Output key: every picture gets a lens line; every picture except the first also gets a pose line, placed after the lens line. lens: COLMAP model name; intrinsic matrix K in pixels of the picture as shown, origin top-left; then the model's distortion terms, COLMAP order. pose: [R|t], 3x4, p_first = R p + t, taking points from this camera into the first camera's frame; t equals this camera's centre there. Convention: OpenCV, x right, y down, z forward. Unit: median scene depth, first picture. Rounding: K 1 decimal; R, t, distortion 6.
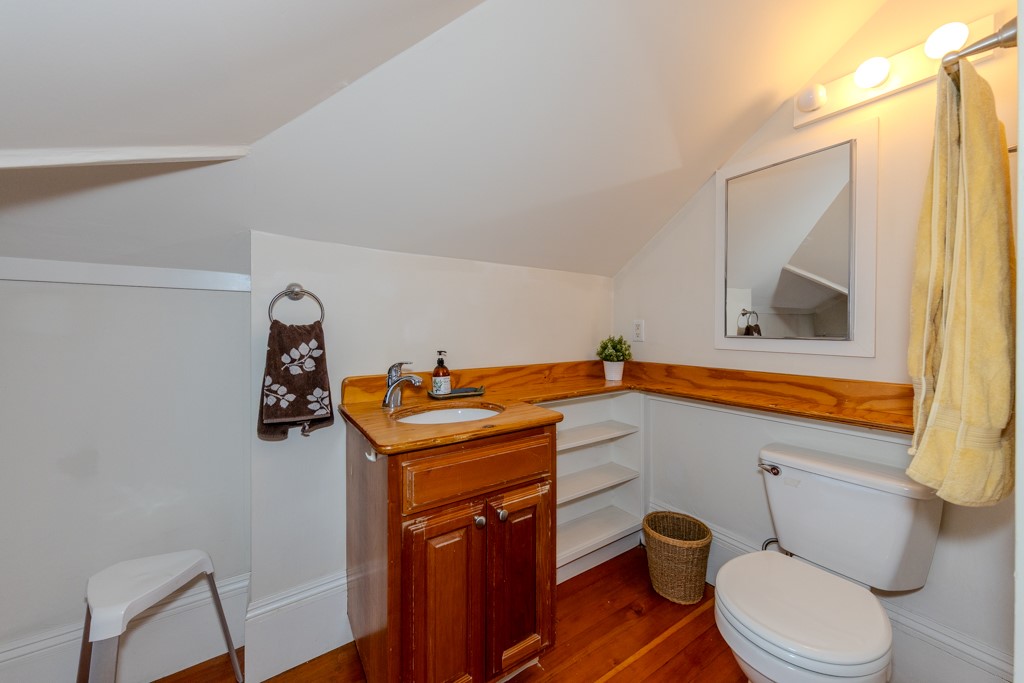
lens RADIAL K [[381.1, 0, 514.6], [0, 381.1, 331.3], [0, 0, 1]] dist [0.000025, 0.000008]
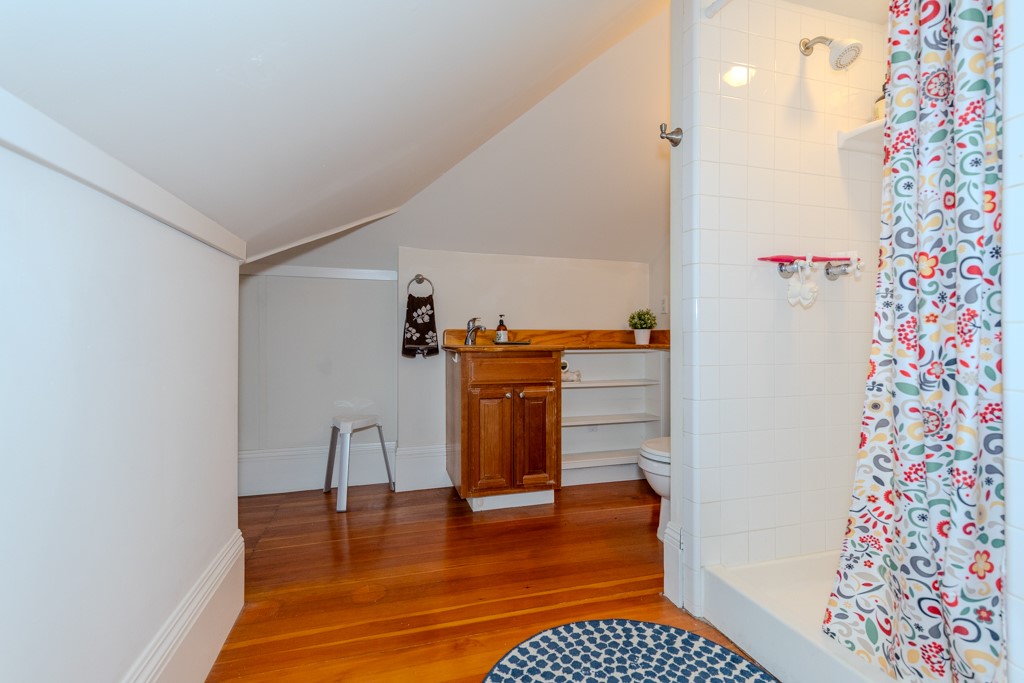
lens RADIAL K [[463.7, 0, 512.0], [0, 463.7, 341.5], [0, 0, 1]] dist [0.000386, -0.000078]
pose [[0.952749, 0.000685, -0.303757, 0.525026], [-0.002150, 0.999988, -0.004489, 0.208675], [0.303750, 0.004930, 0.952739, -0.989086]]
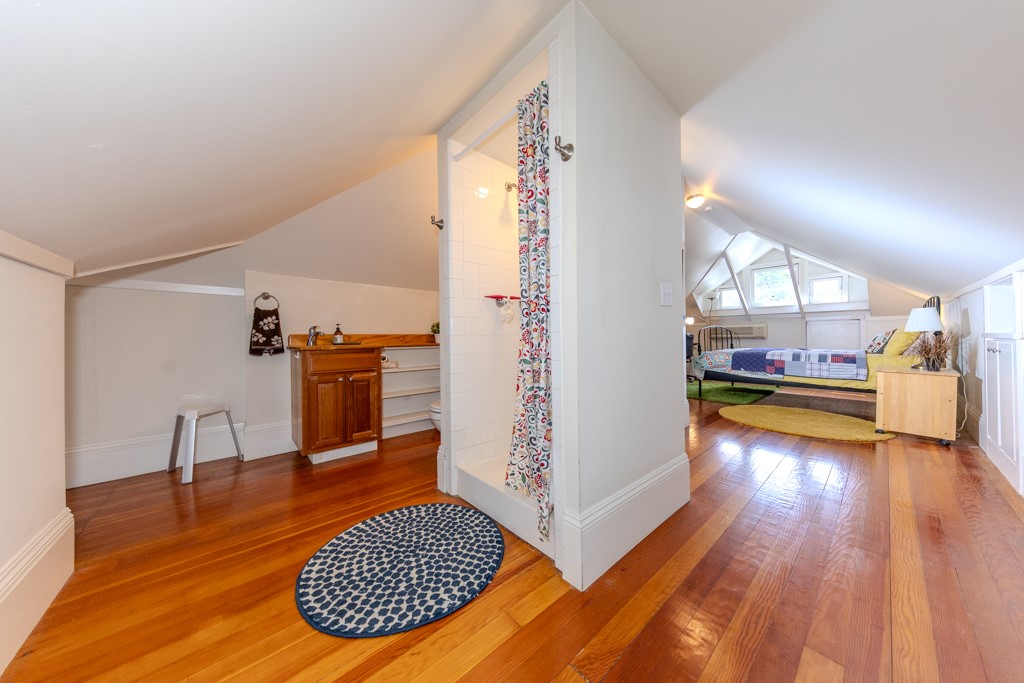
lens RADIAL K [[320.5, 0, 515.9], [0, 320.5, 338.8], [0, 0, 1]] dist [0.000045, -0.000071]
pose [[0.991207, -0.012370, 0.131743, 0.724199], [0.013631, 0.999869, -0.008676, 0.207846], [-0.131618, 0.010396, 0.991246, -1.217344]]
